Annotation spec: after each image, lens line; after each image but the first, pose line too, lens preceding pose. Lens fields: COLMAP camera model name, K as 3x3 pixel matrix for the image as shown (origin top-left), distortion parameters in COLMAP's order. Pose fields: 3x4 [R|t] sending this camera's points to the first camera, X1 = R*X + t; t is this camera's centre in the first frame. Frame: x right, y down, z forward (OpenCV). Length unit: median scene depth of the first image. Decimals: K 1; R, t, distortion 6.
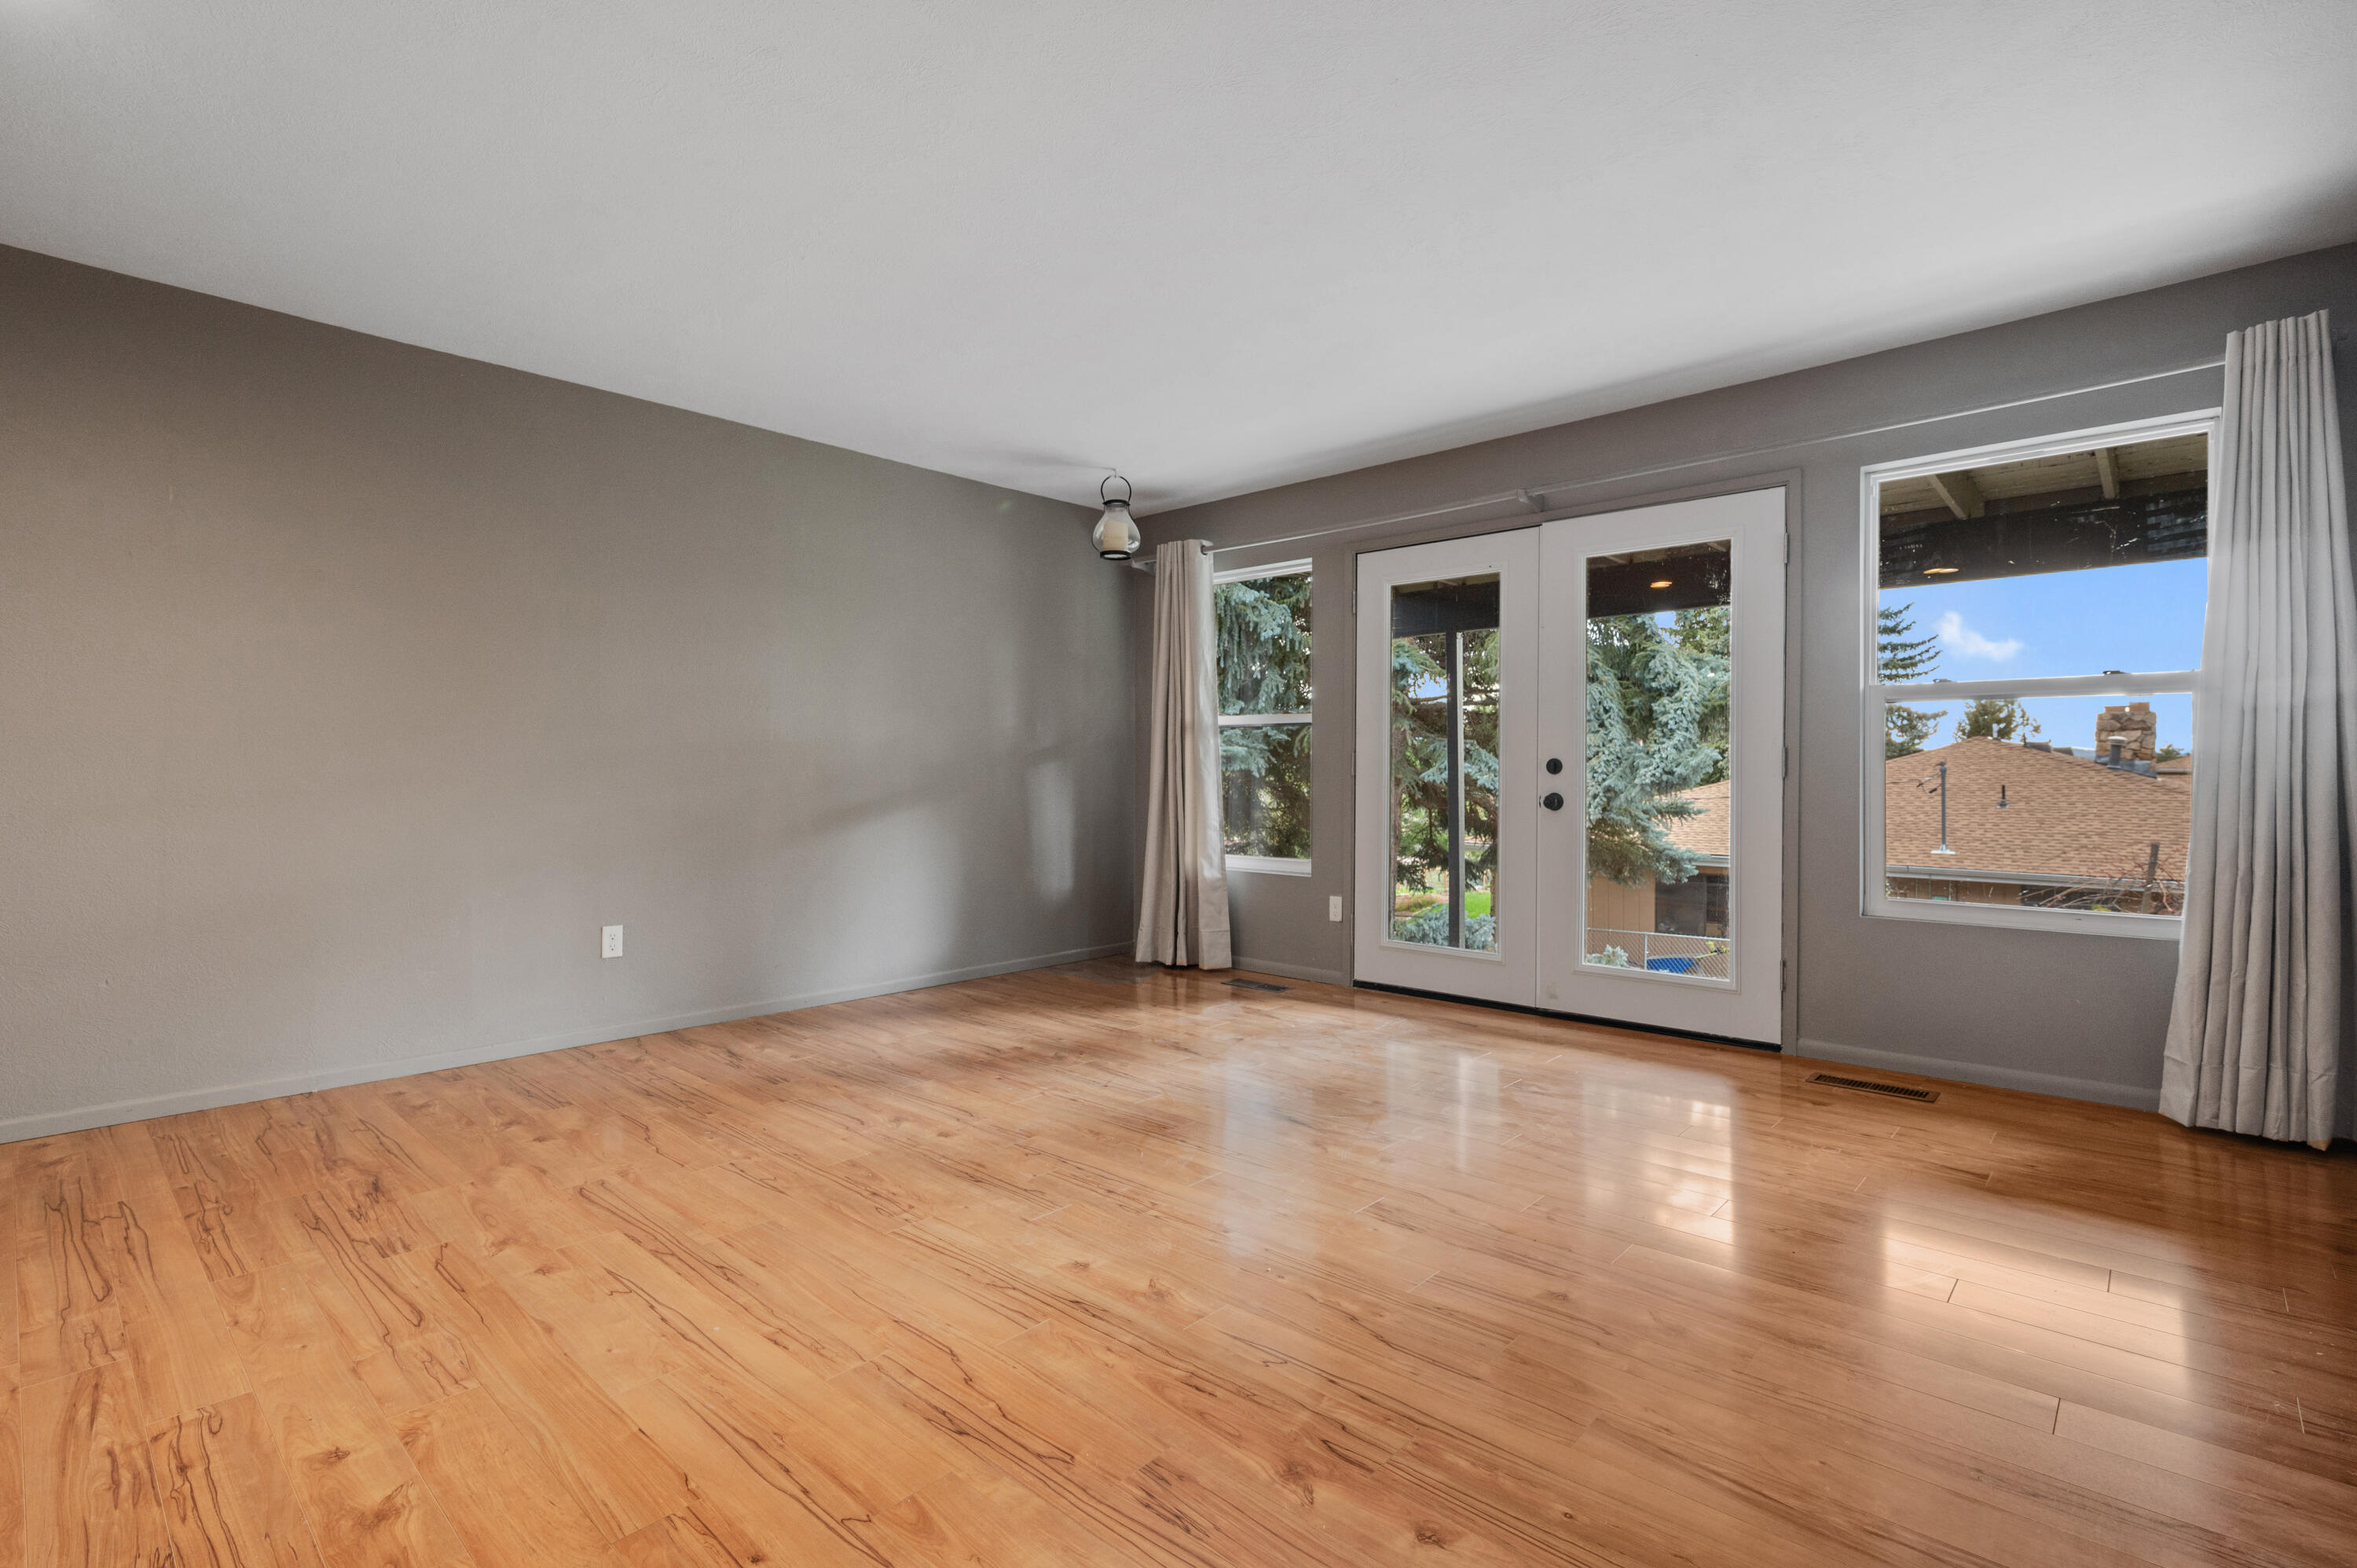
lens RADIAL K [[1092.5, 0, 1170.5], [0, 1092.5, 781.5], [0, 0, 1]] dist [-0.002400, -0.000828]
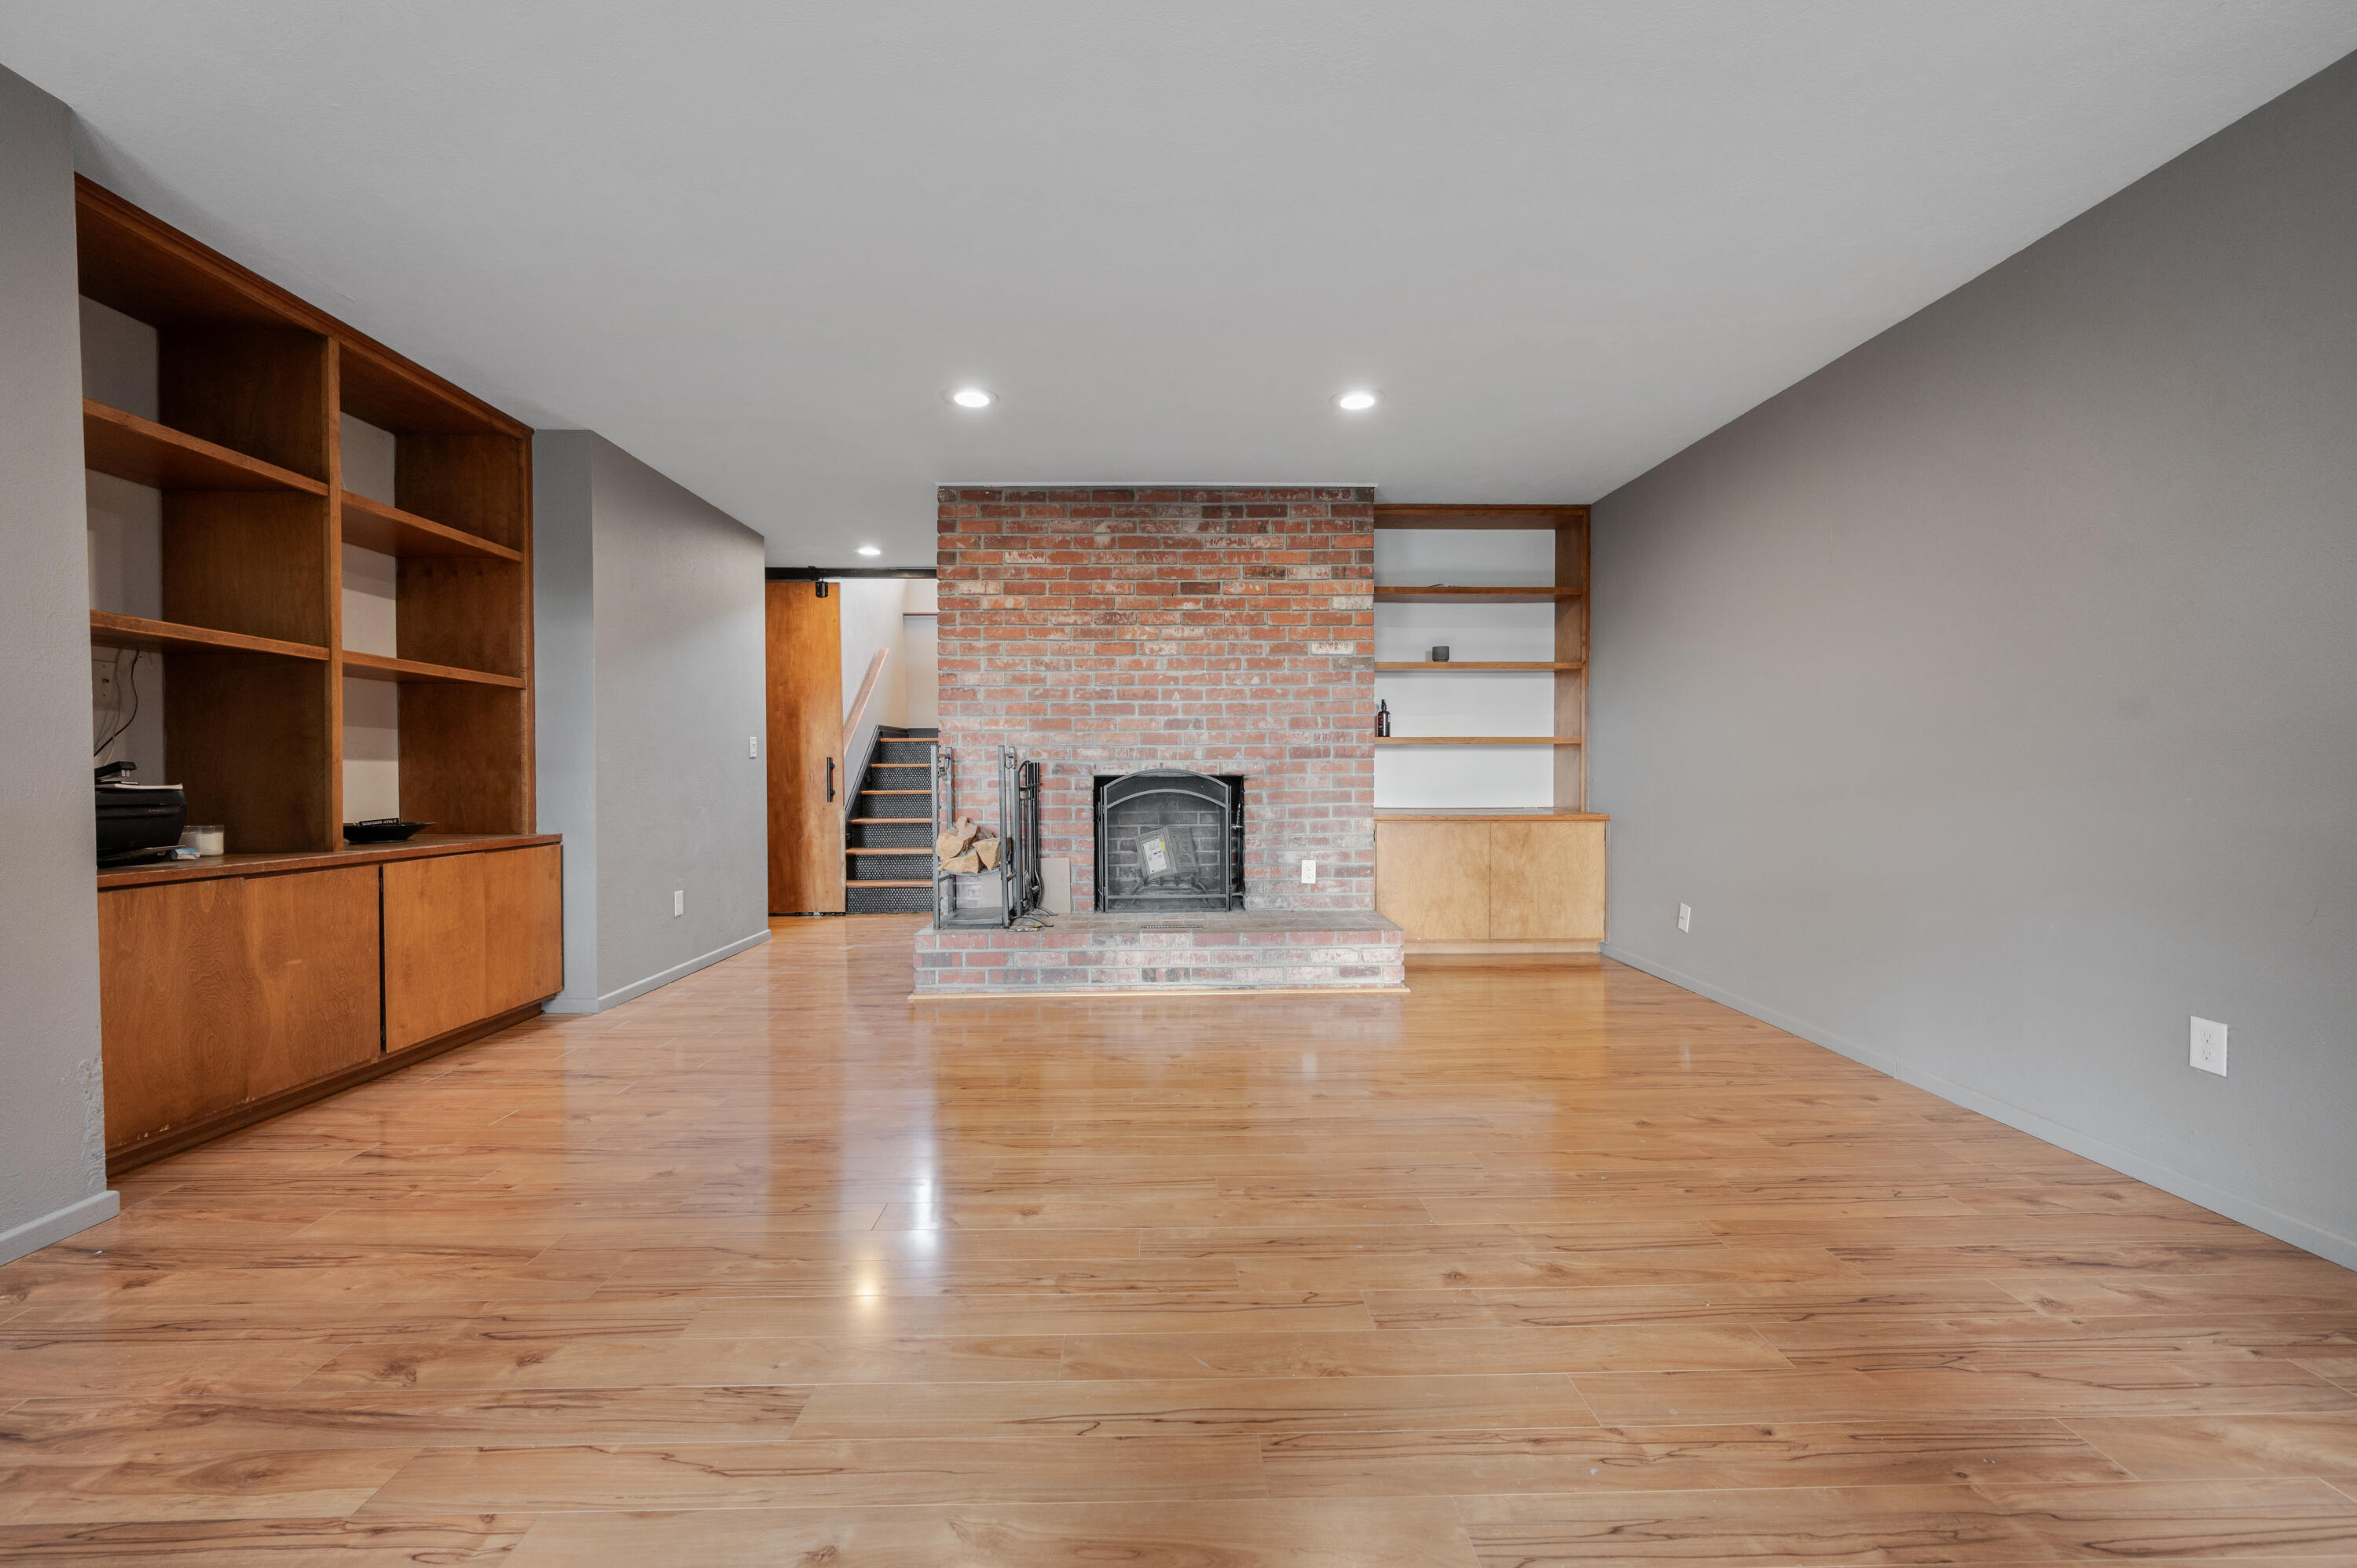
lens RADIAL K [[937.9, 0, 1179.4], [0, 937.9, 750.0], [0, 0, 1]] dist [0.001188, 0.000084]
pose [[-0.710504, -0.009423, -0.703630, 0.276261], [-0.002354, 0.999937, -0.011014, -0.010456], [0.703690, -0.006169, -0.710481, 1.017301]]
